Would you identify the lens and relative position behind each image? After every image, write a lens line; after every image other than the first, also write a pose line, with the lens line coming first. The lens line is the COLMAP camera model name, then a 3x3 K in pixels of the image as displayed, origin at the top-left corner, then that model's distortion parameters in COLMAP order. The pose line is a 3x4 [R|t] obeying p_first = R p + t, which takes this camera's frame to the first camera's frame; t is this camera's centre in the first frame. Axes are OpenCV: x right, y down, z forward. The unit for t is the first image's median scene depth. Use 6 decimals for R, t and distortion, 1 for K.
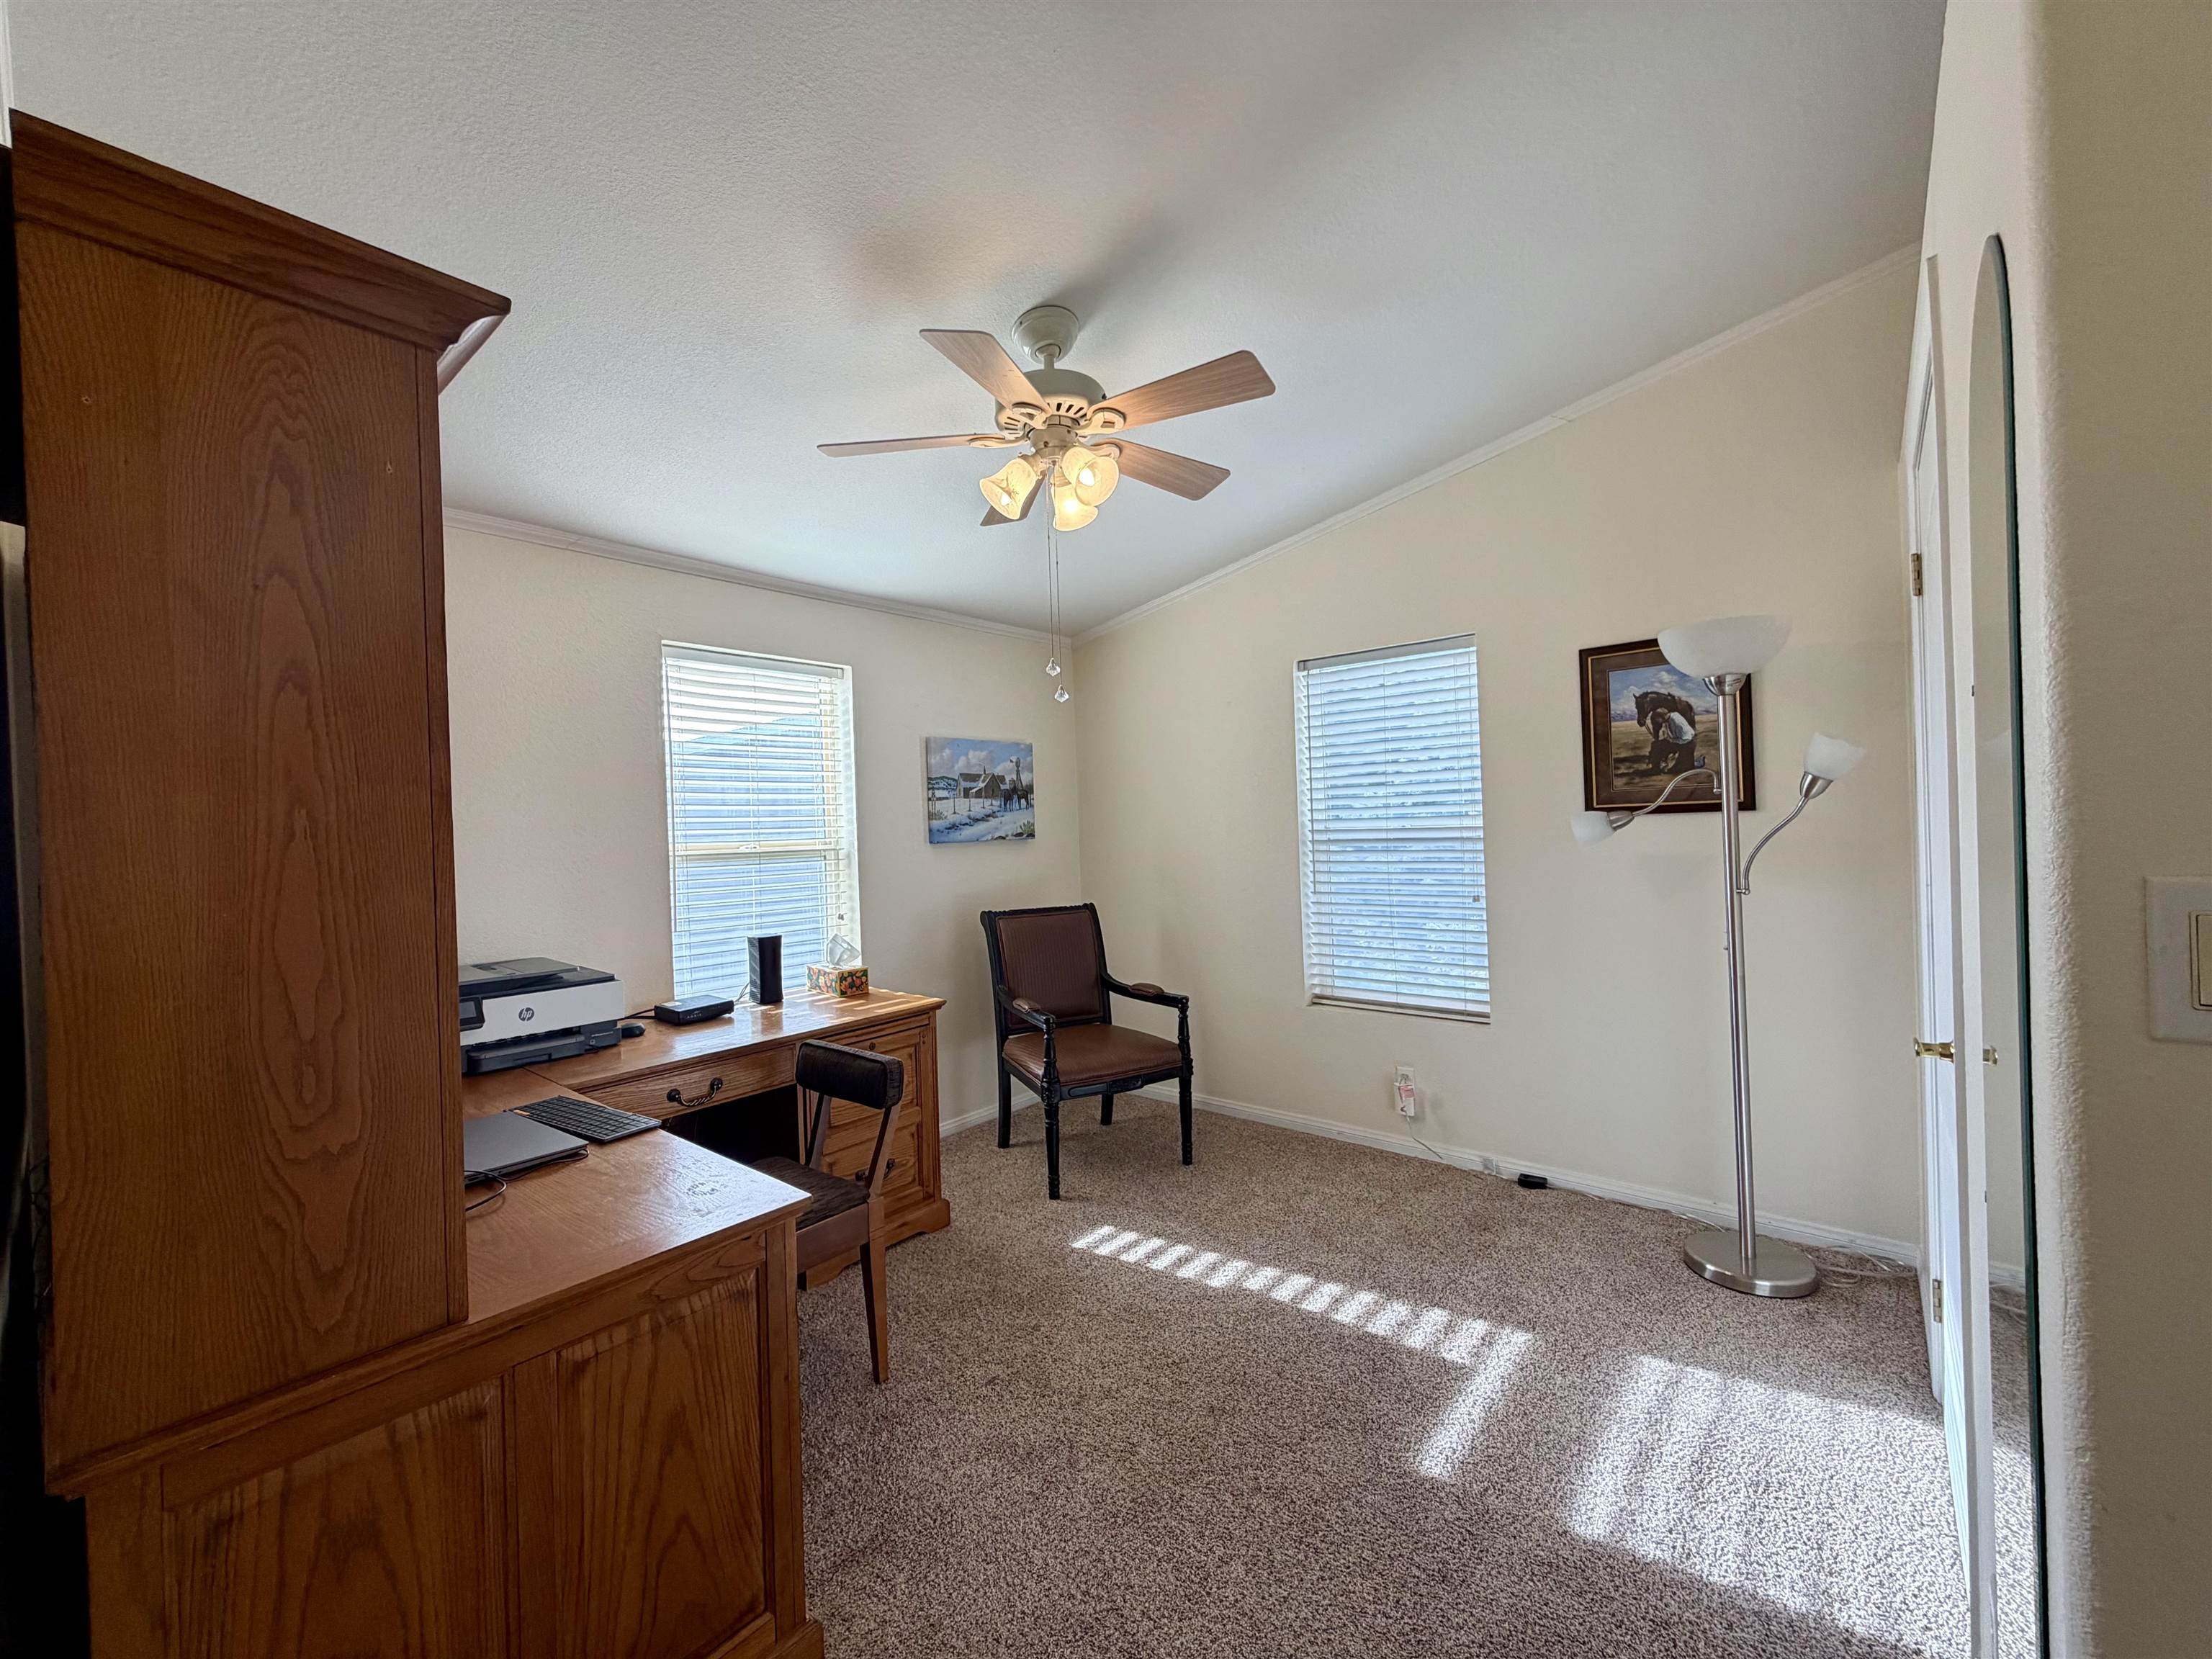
lens RADIAL K [[878.6, 0, 1100.3], [0, 878.6, 830.5], [0, 0, 1]] dist [0.002699, 0.001010]
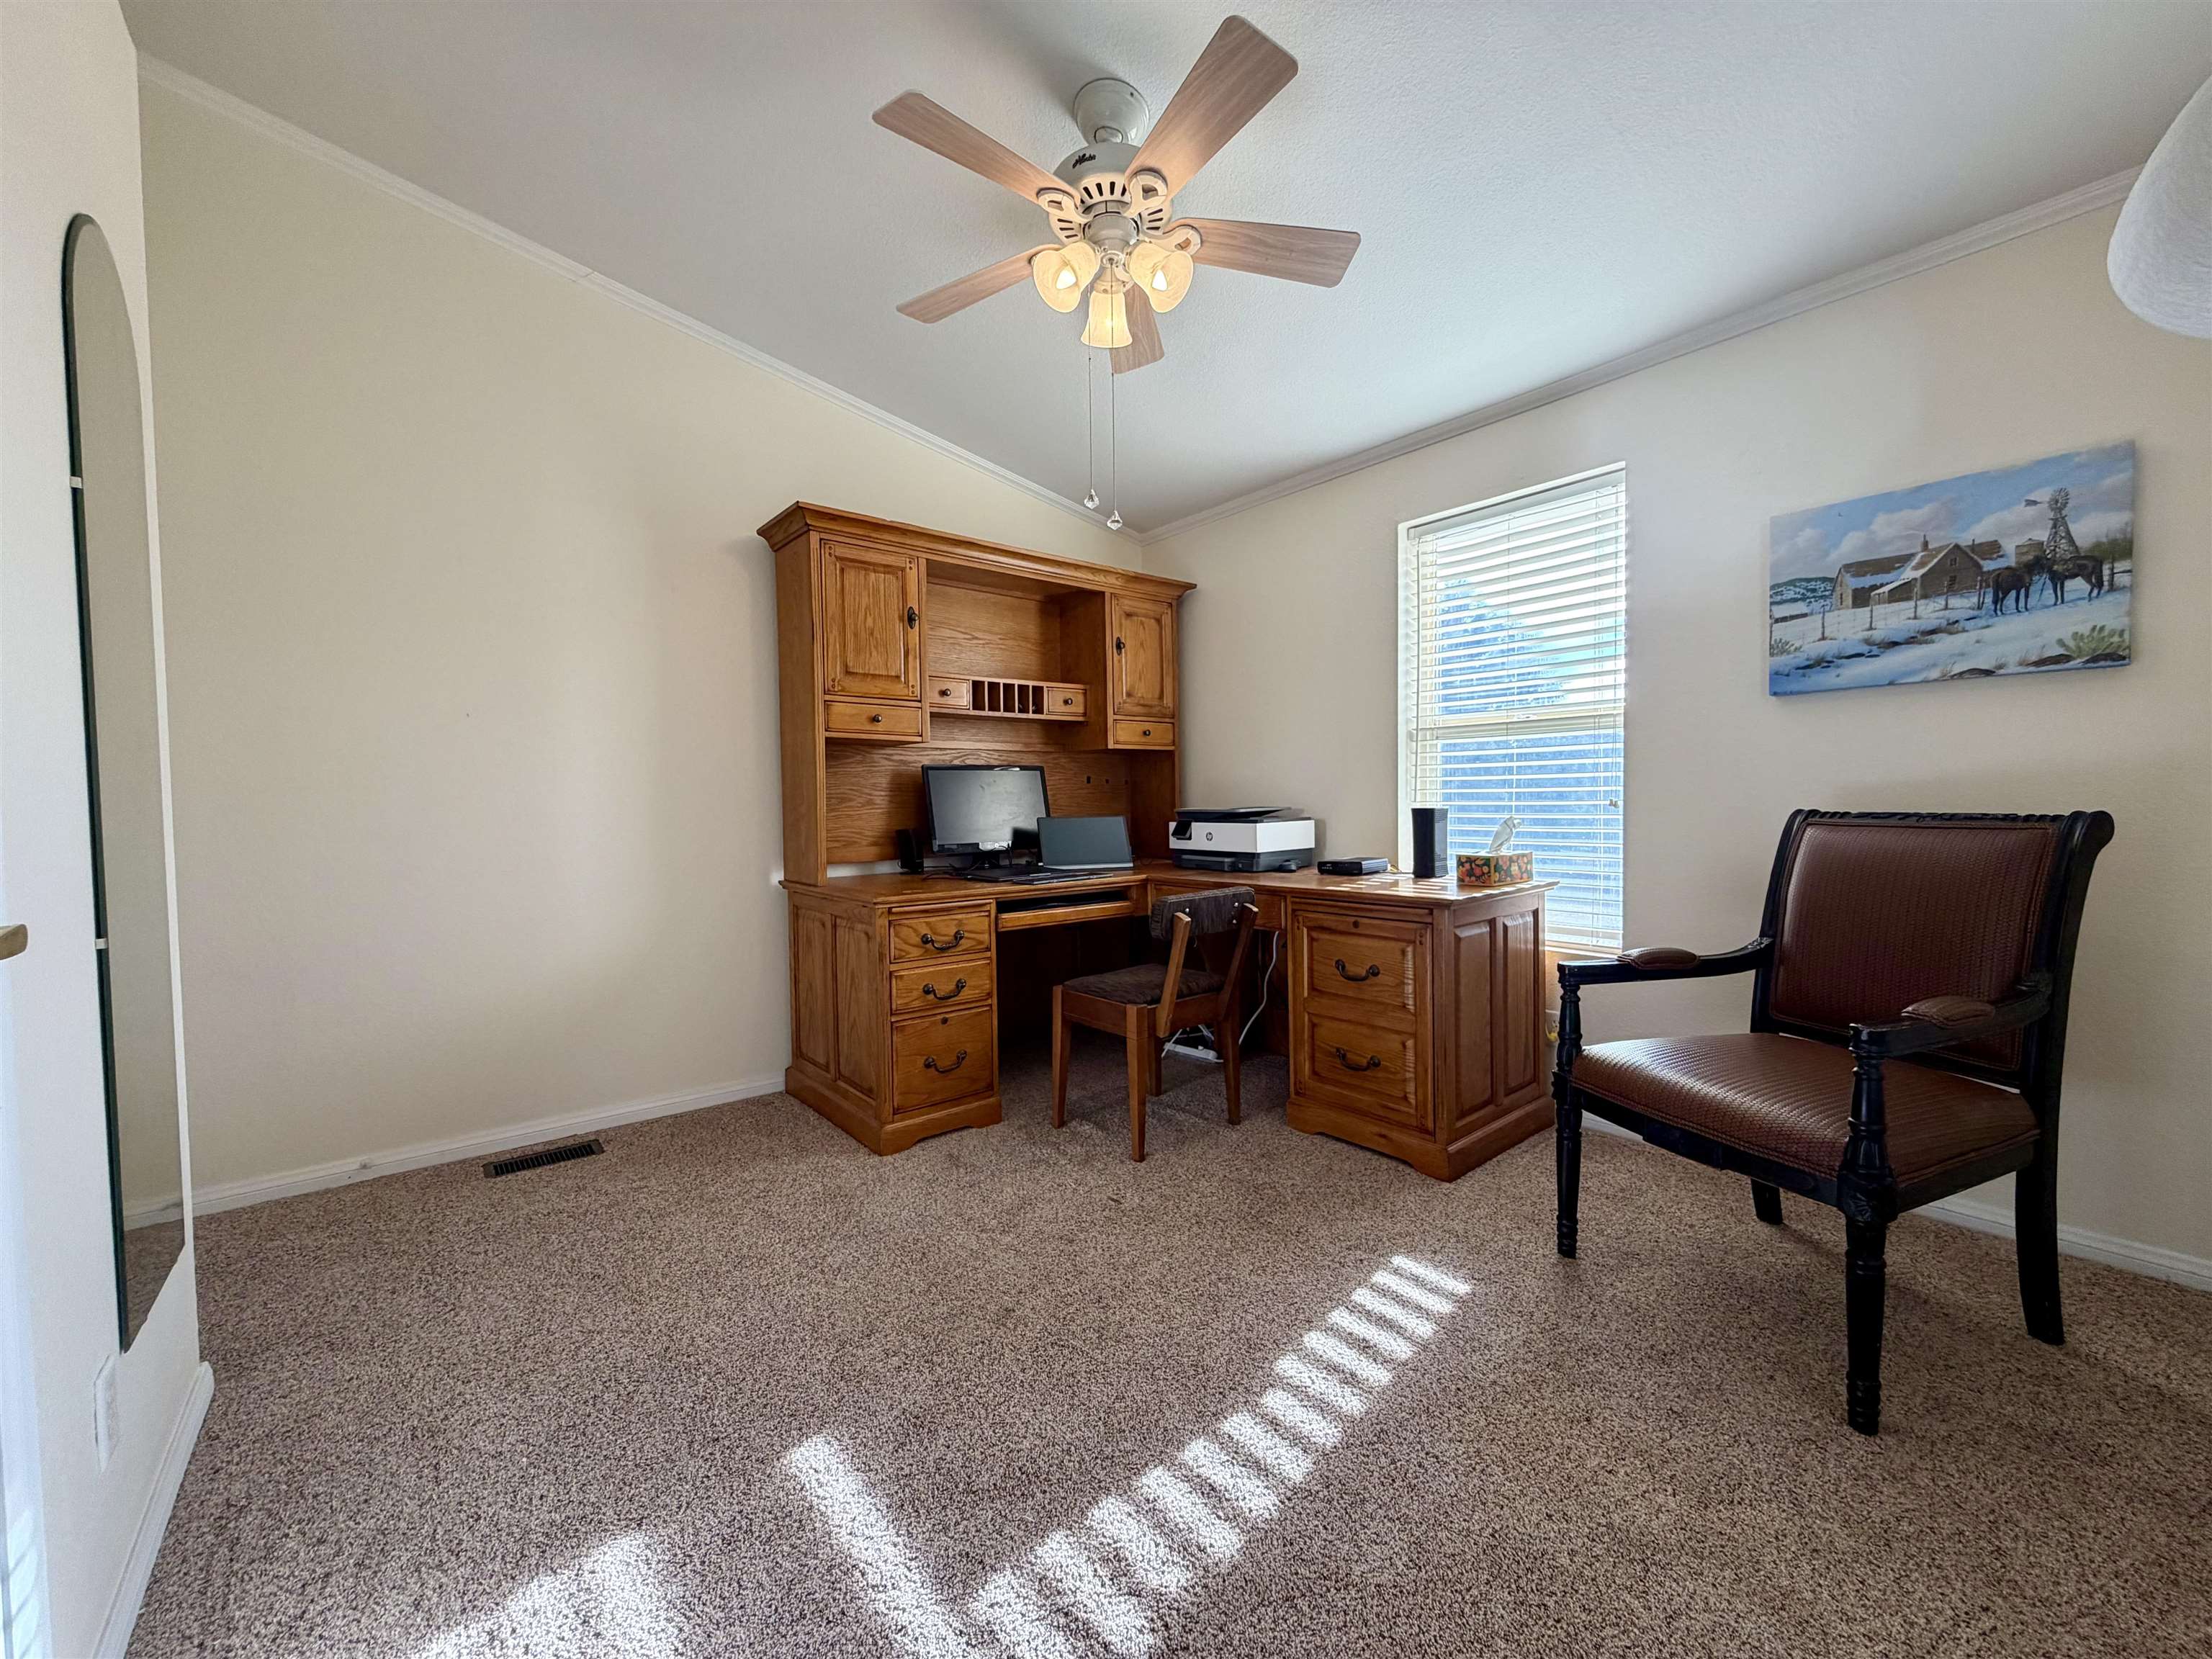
lens RADIAL K [[878.6, 0, 1099.8], [0, 878.6, 828.0], [0, 0, 1]] dist [0.002699, 0.001010]
pose [[-0.170496, 0.072657, -0.982676, 0.493893], [0.022105, 0.997309, 0.069904, 0.053514], [0.985110, -0.009804, -0.171643, 0.645739]]
